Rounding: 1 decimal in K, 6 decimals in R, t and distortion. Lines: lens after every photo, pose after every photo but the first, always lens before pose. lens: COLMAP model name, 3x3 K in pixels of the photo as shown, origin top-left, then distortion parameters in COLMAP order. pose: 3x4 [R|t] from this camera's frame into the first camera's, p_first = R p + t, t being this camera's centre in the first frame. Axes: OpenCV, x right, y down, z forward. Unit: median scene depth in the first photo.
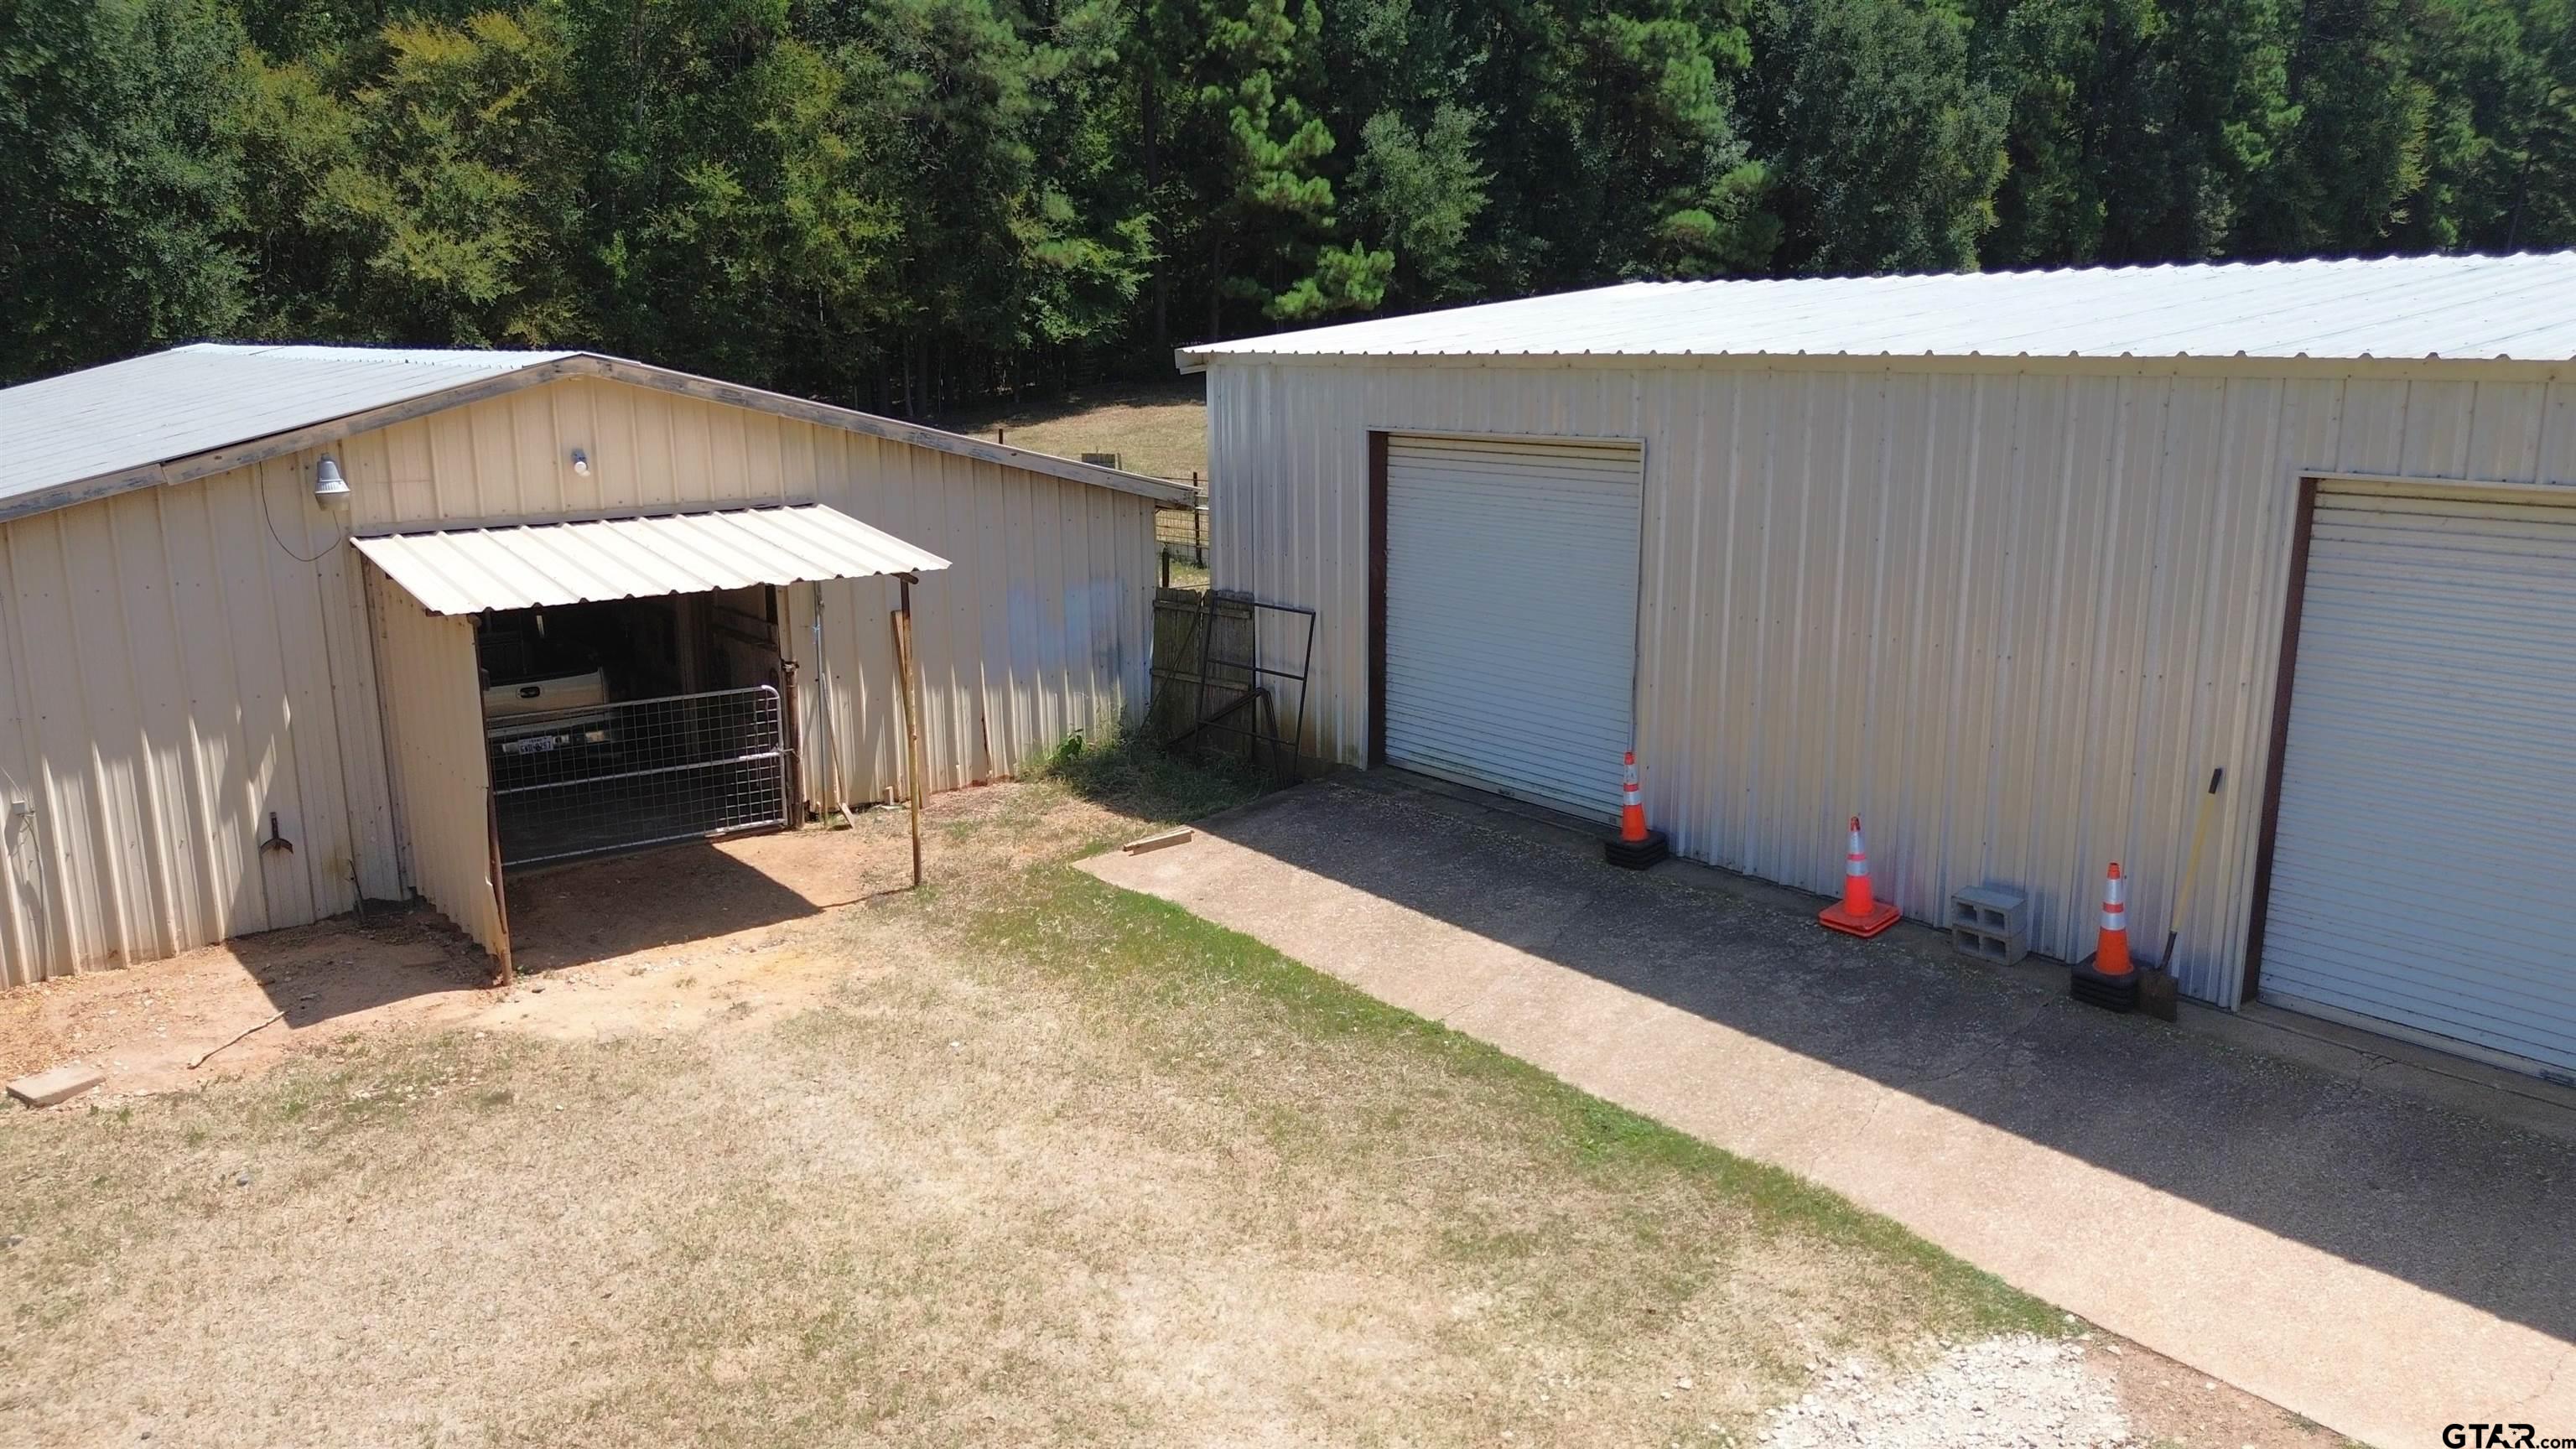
lens RADIAL K [[1807.1, 0, 1288.0], [0, 1807.1, 724.5], [0, 0, 1]] dist [0.065326, -0.056712]
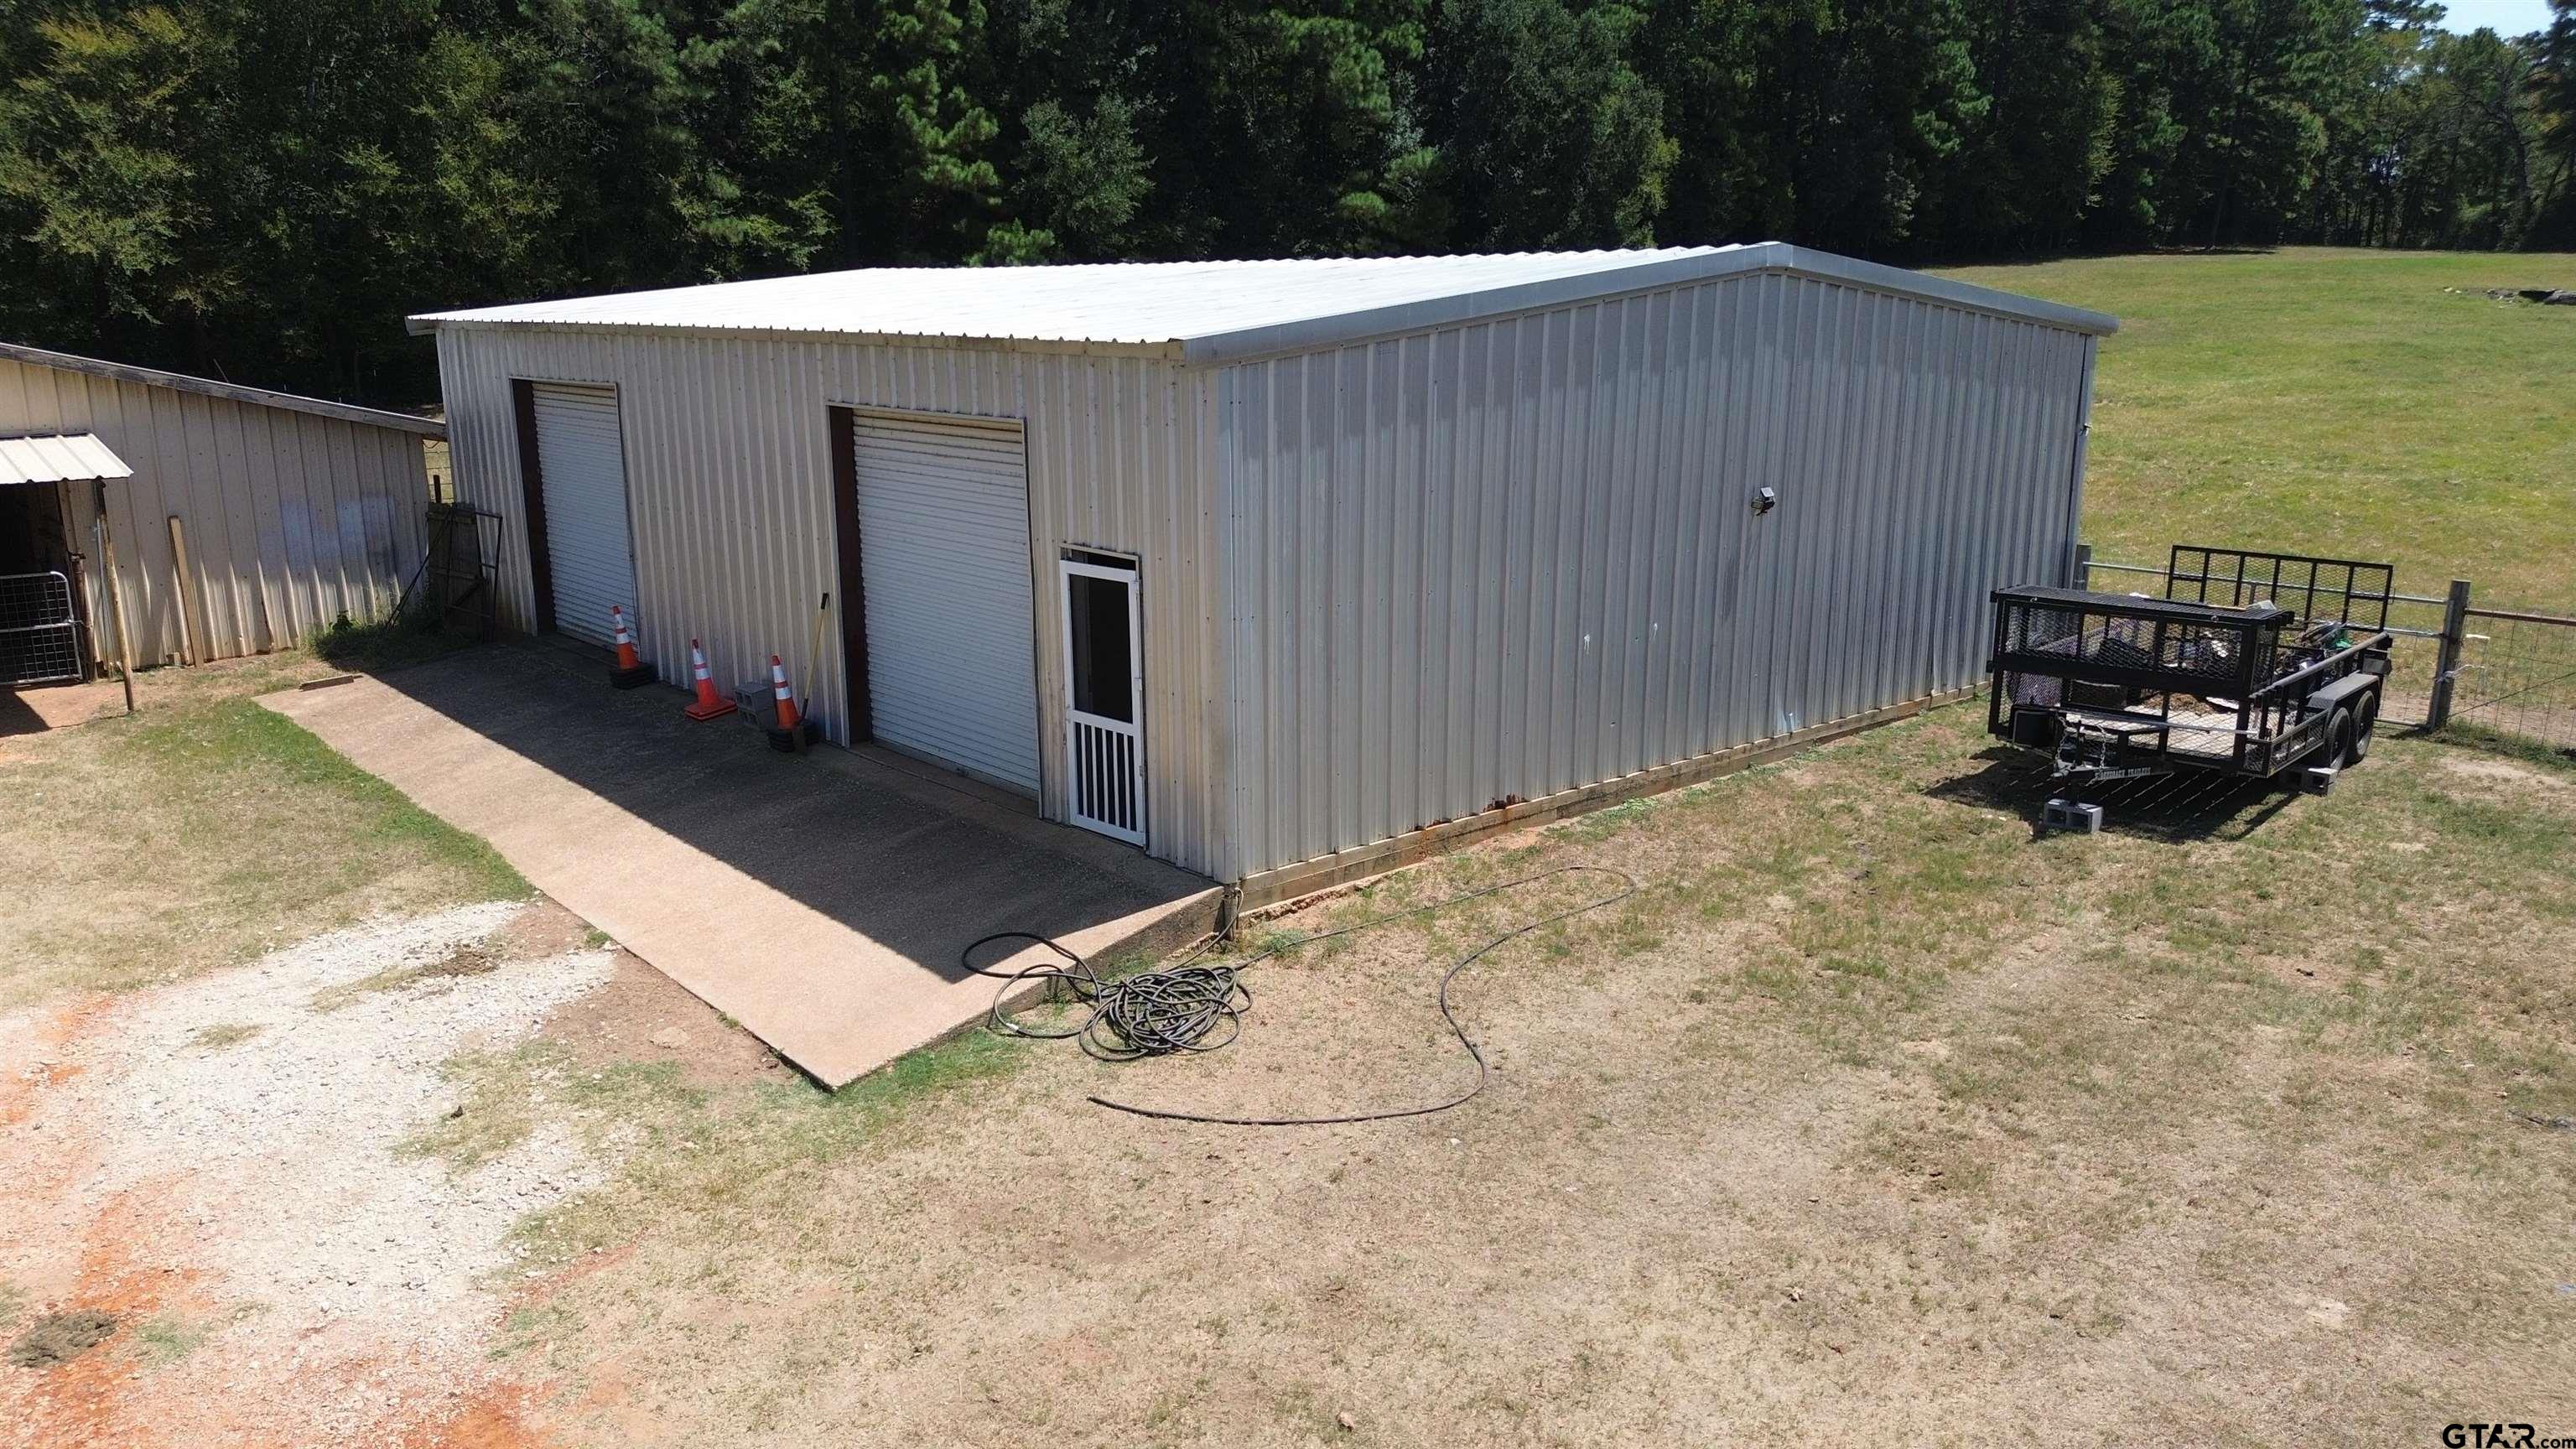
lens RADIAL K [[1818.8, 0, 1288.0], [0, 1818.8, 724.5], [0, 0, 1]] dist [0.062570, -0.062227]
pose [[0.998906, -0.008410, 0.046001, 0.165105], [0.007754, 0.999866, 0.014427, 0.023334], [-0.046116, -0.014054, 0.998837, -0.116557]]
